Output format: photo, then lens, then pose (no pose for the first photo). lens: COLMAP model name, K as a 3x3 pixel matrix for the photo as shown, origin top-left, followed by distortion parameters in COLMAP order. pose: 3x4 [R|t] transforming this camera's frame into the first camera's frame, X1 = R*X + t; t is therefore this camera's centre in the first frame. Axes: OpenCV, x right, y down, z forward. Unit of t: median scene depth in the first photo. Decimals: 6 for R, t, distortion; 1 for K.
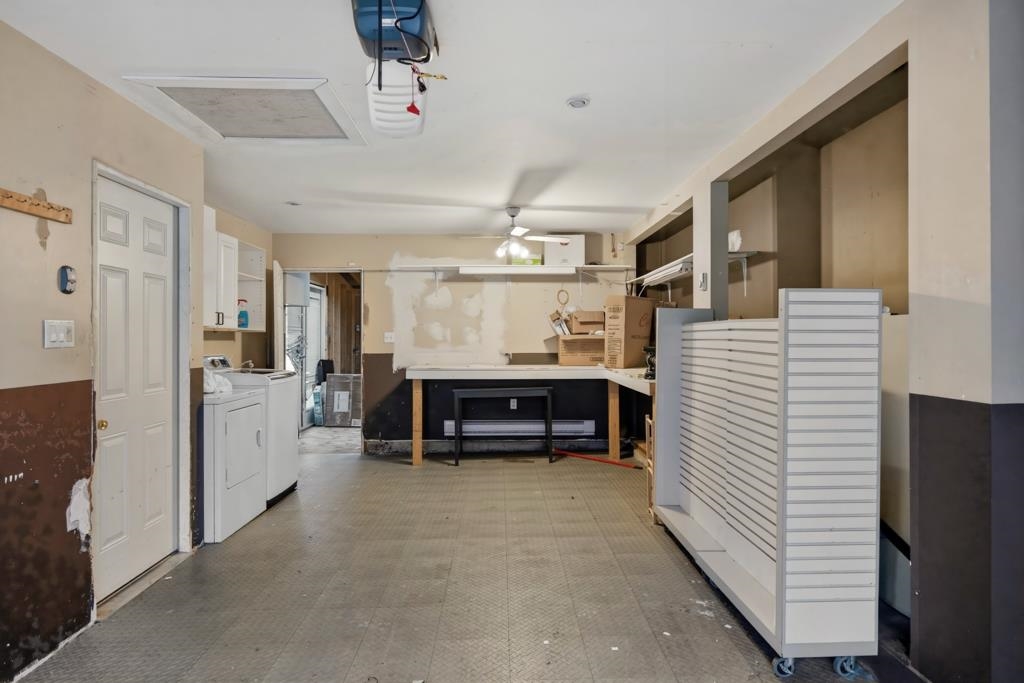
lens RADIAL K [[589.6, 0, 513.7], [0, 589.6, 338.4], [0, 0, 1]] dist [-0.000809, -0.000219]
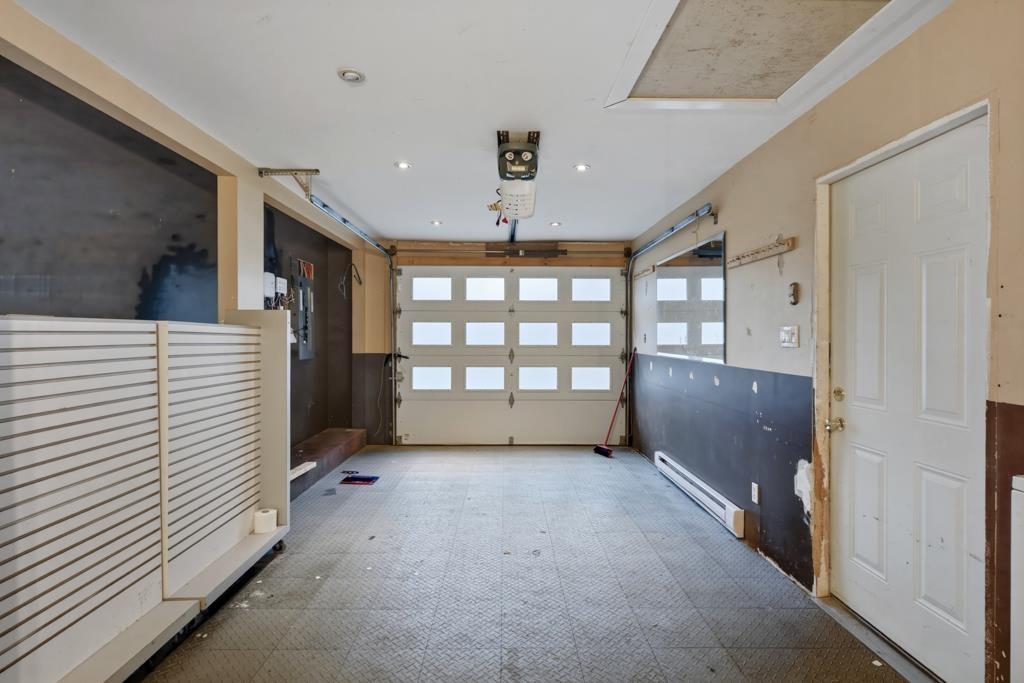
lens RADIAL K [[500.9, 0, 512.3], [0, 500.9, 339.7], [0, 0, 1]] dist [-0.000187, -0.000002]
pose [[-0.999960, 0.001188, 0.008832, -0.158735], [0.001294, 0.999928, 0.011902, -0.014032], [-0.008817, 0.011913, -0.999890, 2.000749]]
